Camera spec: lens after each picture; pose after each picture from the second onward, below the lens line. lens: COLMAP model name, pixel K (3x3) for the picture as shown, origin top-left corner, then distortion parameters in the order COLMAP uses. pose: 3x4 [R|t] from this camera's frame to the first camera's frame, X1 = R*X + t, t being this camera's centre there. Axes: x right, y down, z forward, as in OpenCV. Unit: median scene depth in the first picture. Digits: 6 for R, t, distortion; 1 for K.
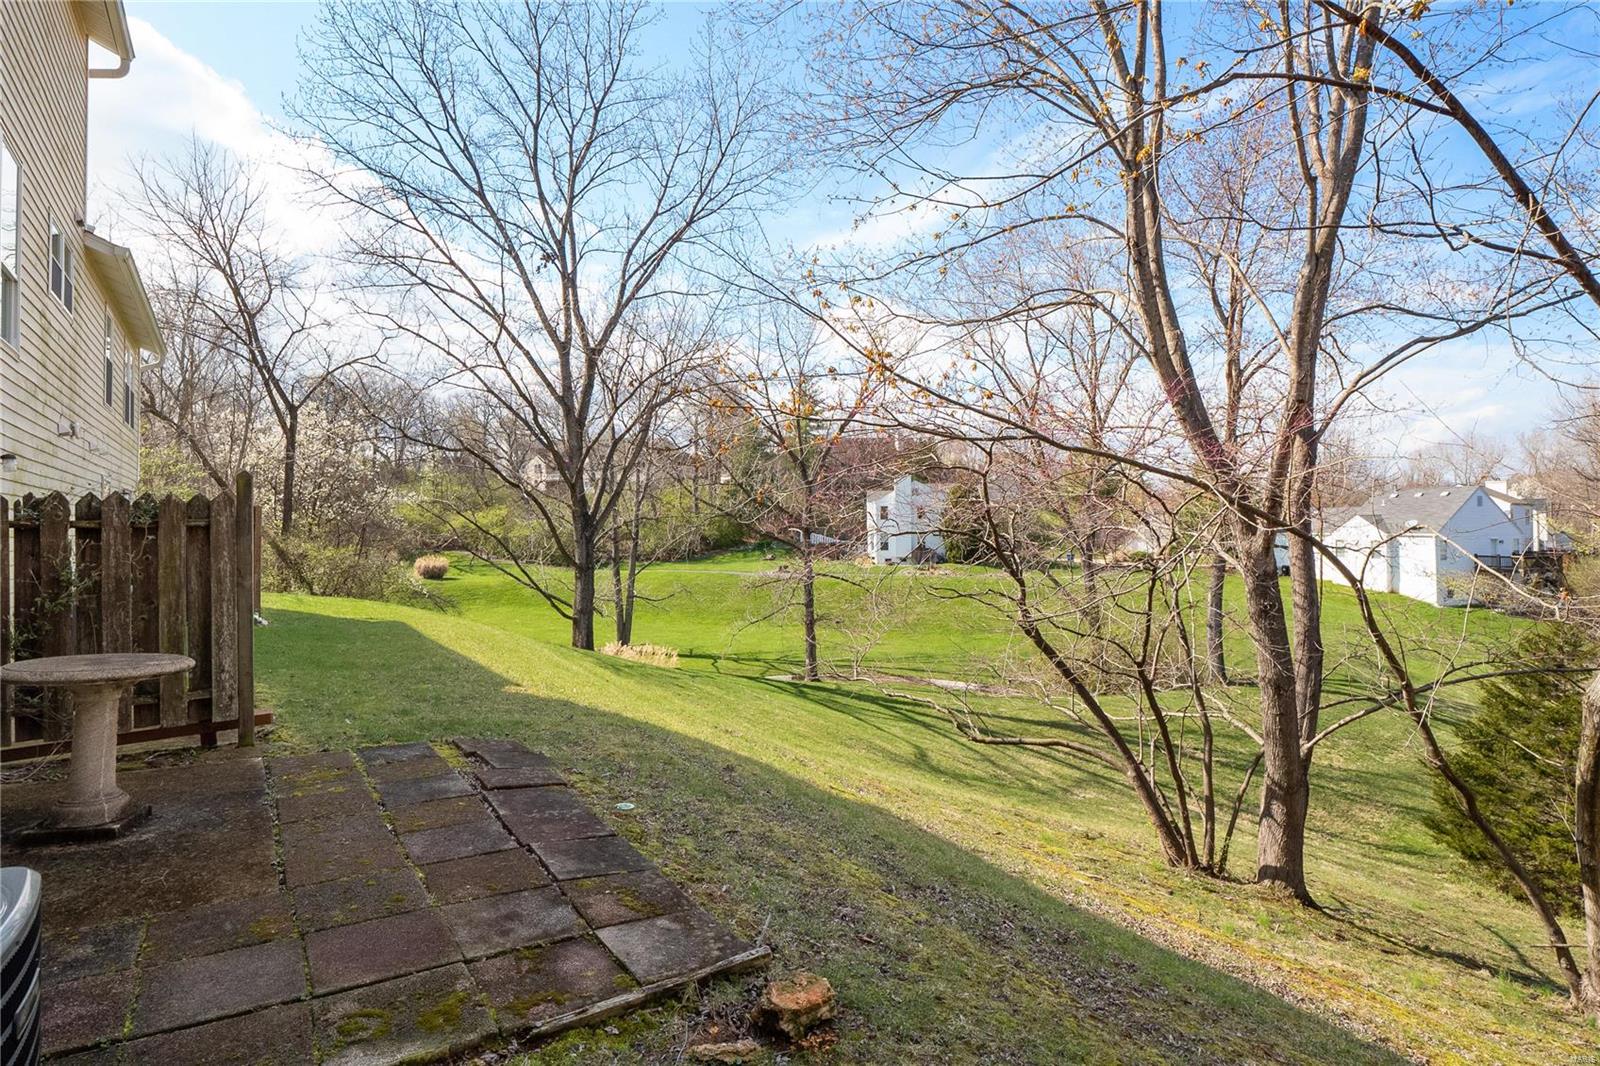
lens RADIAL K [[827.4, 0, 790.9], [0, 827.4, 525.4], [0, 0, 1]] dist [-0.000480, -0.000389]
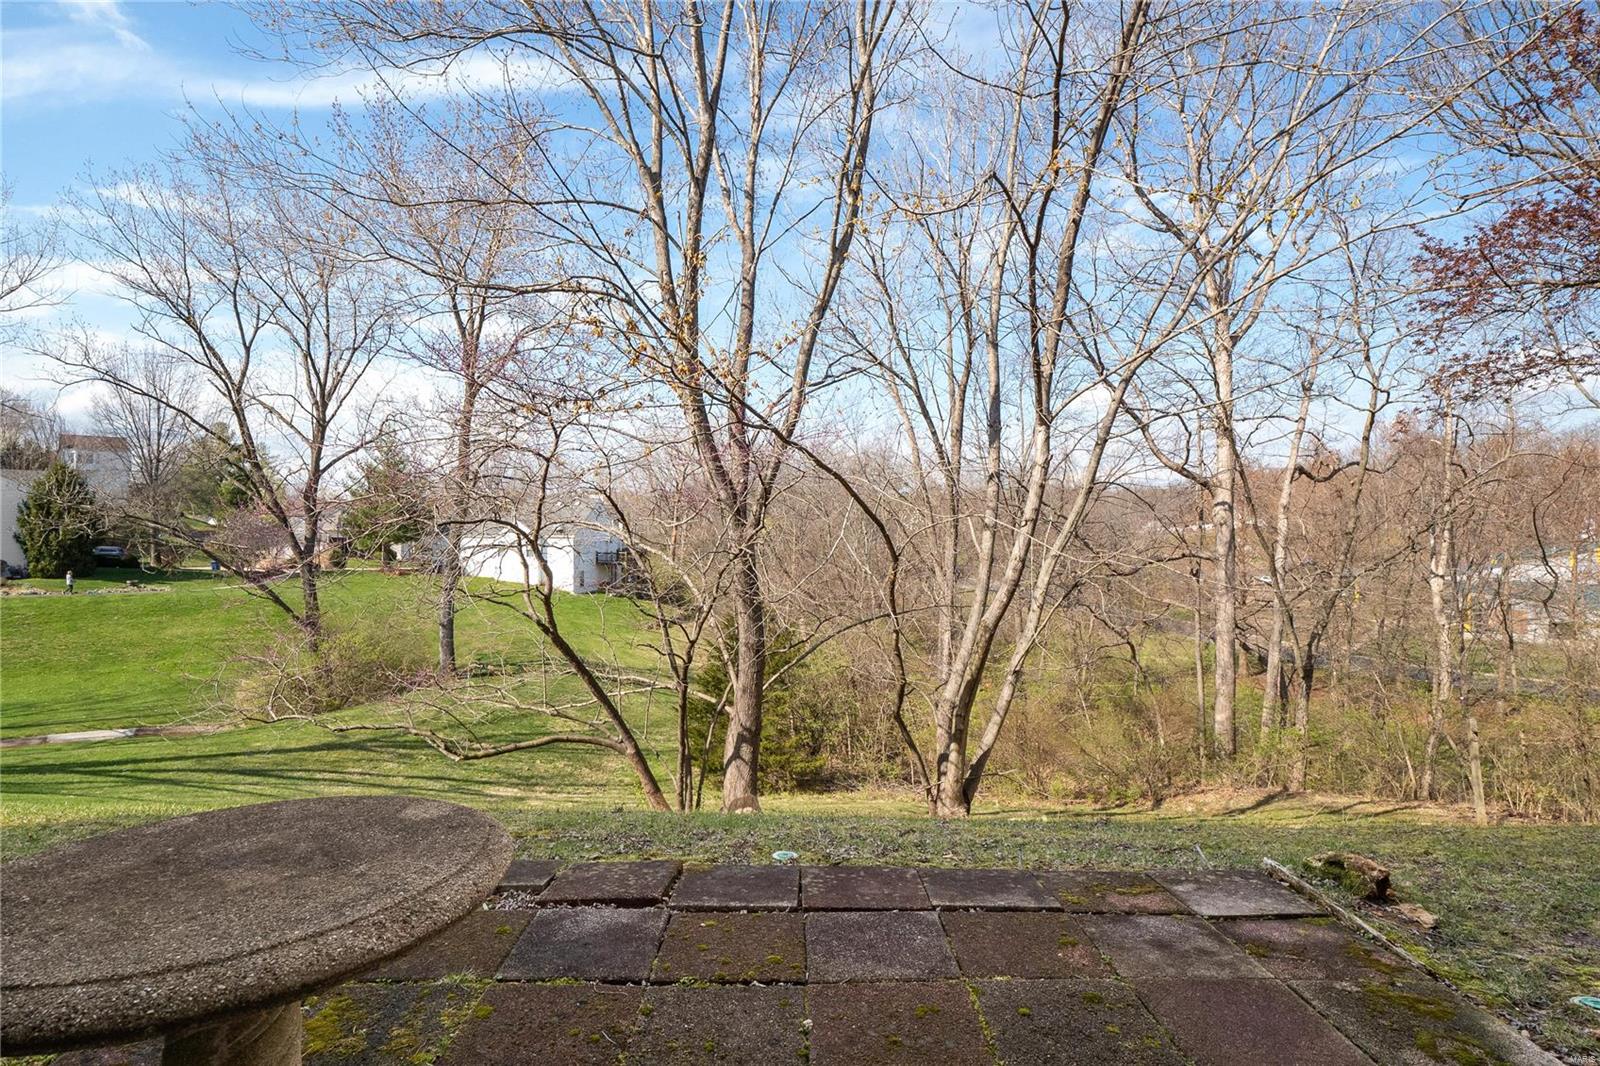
lens RADIAL K [[827.4, 0, 790.9], [0, 827.4, 525.4], [0, 0, 1]] dist [-0.000480, -0.000389]
pose [[0.556774, 0.005991, 0.830642, -0.104075], [-0.000634, 0.999977, -0.006788, 0.005822], [-0.830664, 0.003253, 0.556765, 0.072578]]
